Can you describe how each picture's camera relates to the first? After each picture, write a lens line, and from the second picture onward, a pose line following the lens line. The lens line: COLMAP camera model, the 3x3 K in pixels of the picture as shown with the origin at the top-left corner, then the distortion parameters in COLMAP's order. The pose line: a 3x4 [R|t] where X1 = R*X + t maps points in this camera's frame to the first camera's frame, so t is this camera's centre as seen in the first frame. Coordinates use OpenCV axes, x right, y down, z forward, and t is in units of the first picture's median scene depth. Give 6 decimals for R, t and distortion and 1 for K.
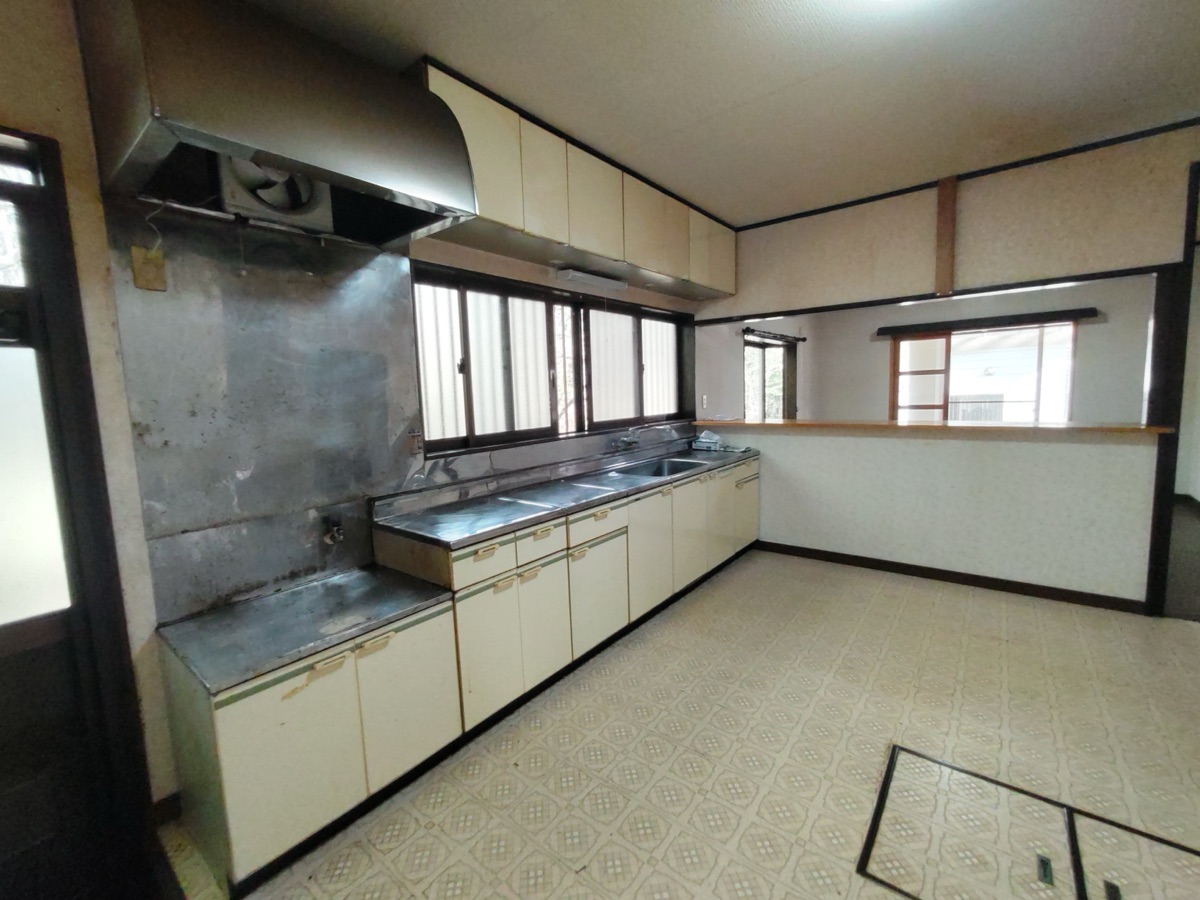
lens RADIAL K [[505.2, 0, 593.8], [0, 505.2, 445.7], [0, 0, 1]] dist [0.001992, -0.000265]
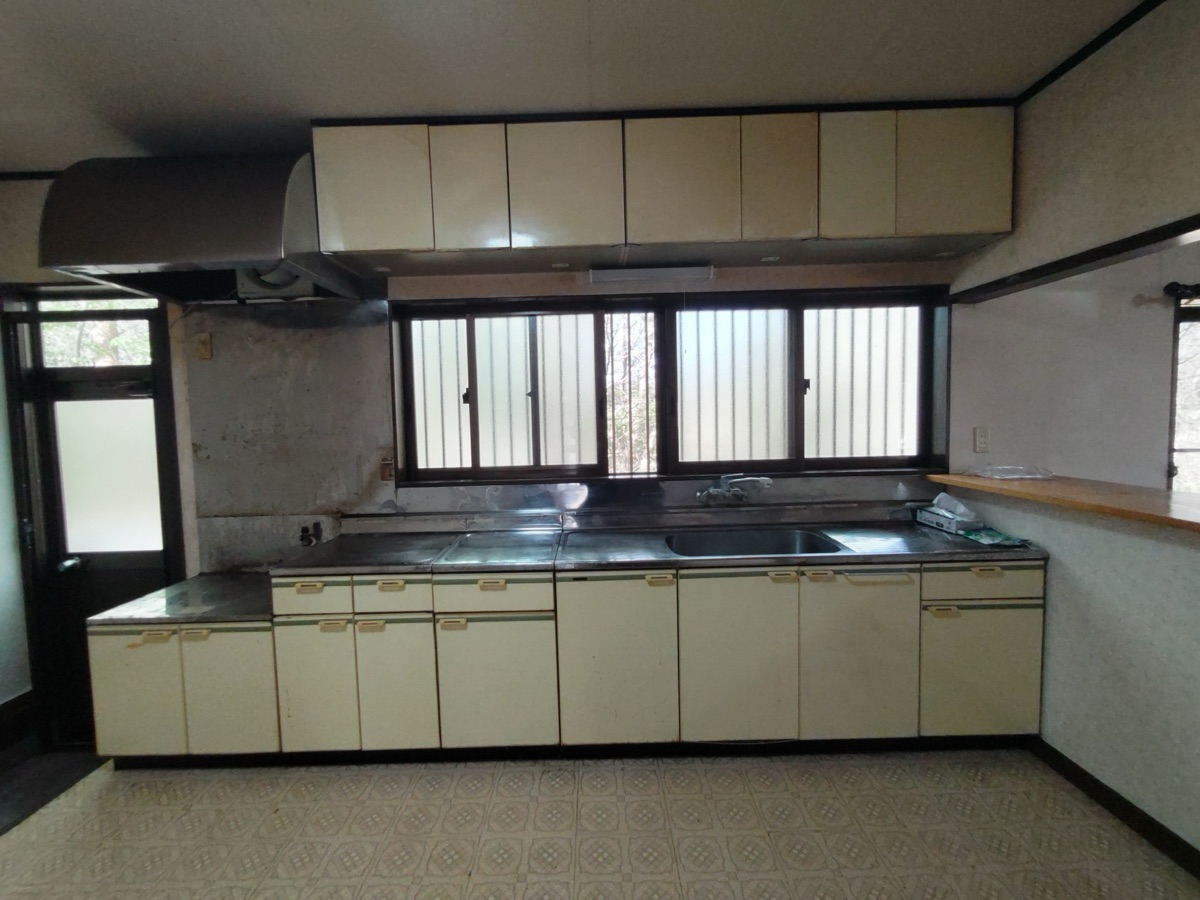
lens RADIAL K [[505.2, 0, 600.8], [0, 505.2, 446.1], [0, 0, 1]] dist [0.001992, -0.000265]
pose [[0.626589, 0.064196, -0.776701, 0.692909], [-0.079272, 0.996683, 0.018427, -0.101836], [0.775308, 0.050025, 0.629599, 0.606204]]
